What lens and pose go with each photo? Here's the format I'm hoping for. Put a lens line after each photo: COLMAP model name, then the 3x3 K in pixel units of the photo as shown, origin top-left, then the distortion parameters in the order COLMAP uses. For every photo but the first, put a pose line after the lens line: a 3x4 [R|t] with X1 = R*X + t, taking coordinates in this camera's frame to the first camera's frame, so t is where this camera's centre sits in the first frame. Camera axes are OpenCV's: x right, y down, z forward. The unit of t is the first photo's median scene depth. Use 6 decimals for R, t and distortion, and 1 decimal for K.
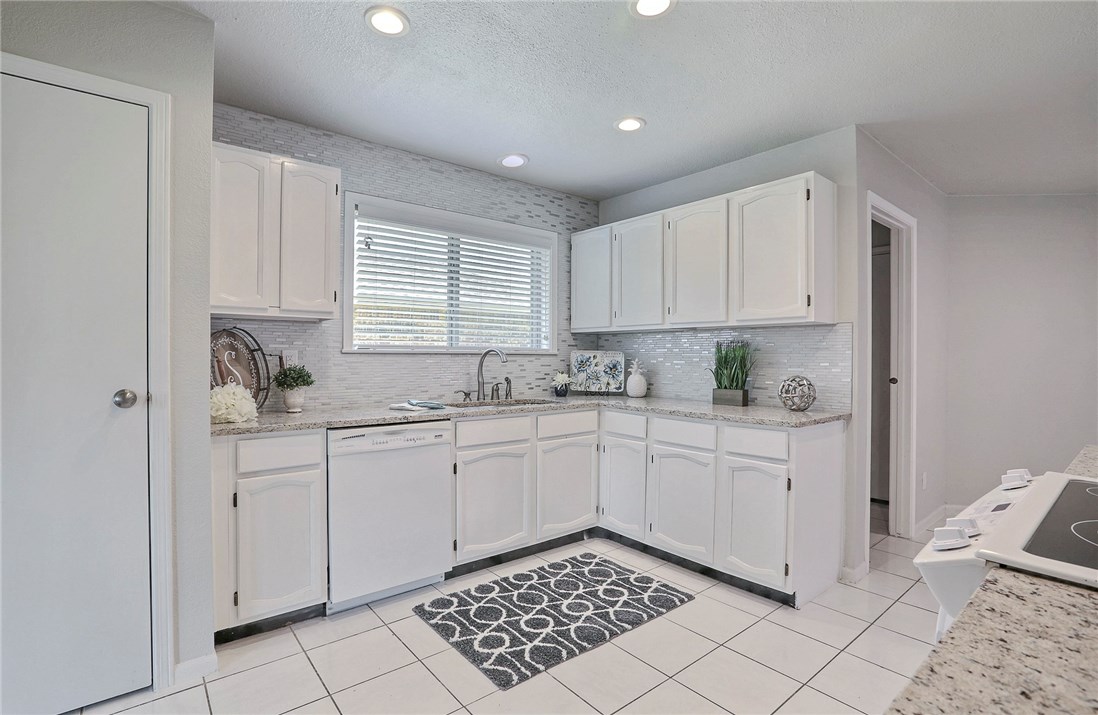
lens RADIAL K [[517.4, 0, 537.0], [0, 517.4, 360.5], [0, 0, 1]] dist [-0.040907, 0.000491]
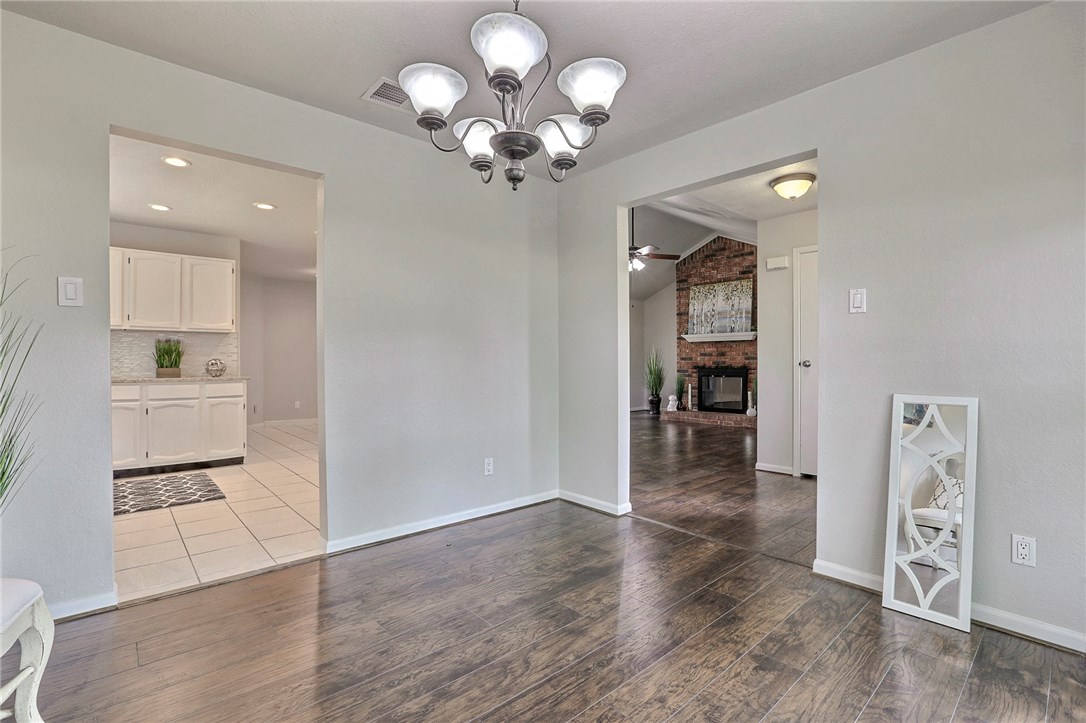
lens RADIAL K [[507.9, 0, 545.0], [0, 507.9, 363.0], [0, 0, 1]] dist [-0.014799, 0.003249]
pose [[-0.043553, -0.008418, 0.999016, -1.466911], [0.008033, 0.999929, 0.008776, 0.038744], [-0.999019, 0.008407, -0.043482, -0.176709]]
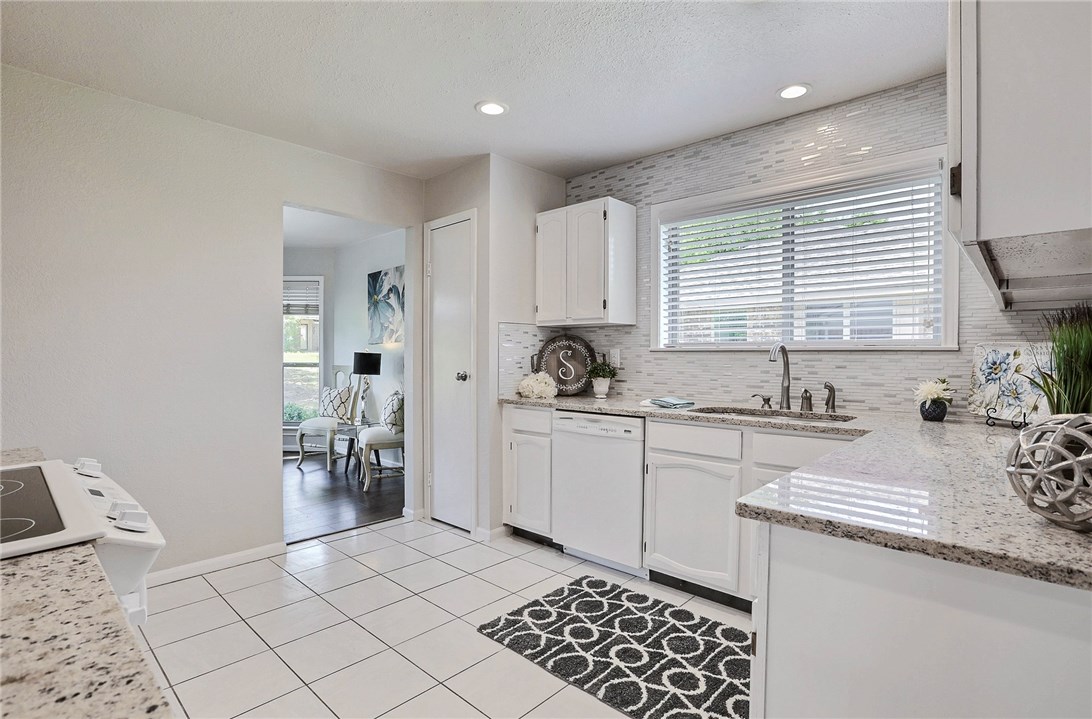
lens RADIAL K [[528.7, 0, 546.4], [0, 528.7, 363.4], [0, 0, 1]] dist [-0.021889, 0.001043]
pose [[0.150747, 0.012846, -0.988489, 0.758577], [-0.009308, 0.999890, 0.011574, 0.000900], [0.988529, 0.007456, 0.150850, 0.624918]]
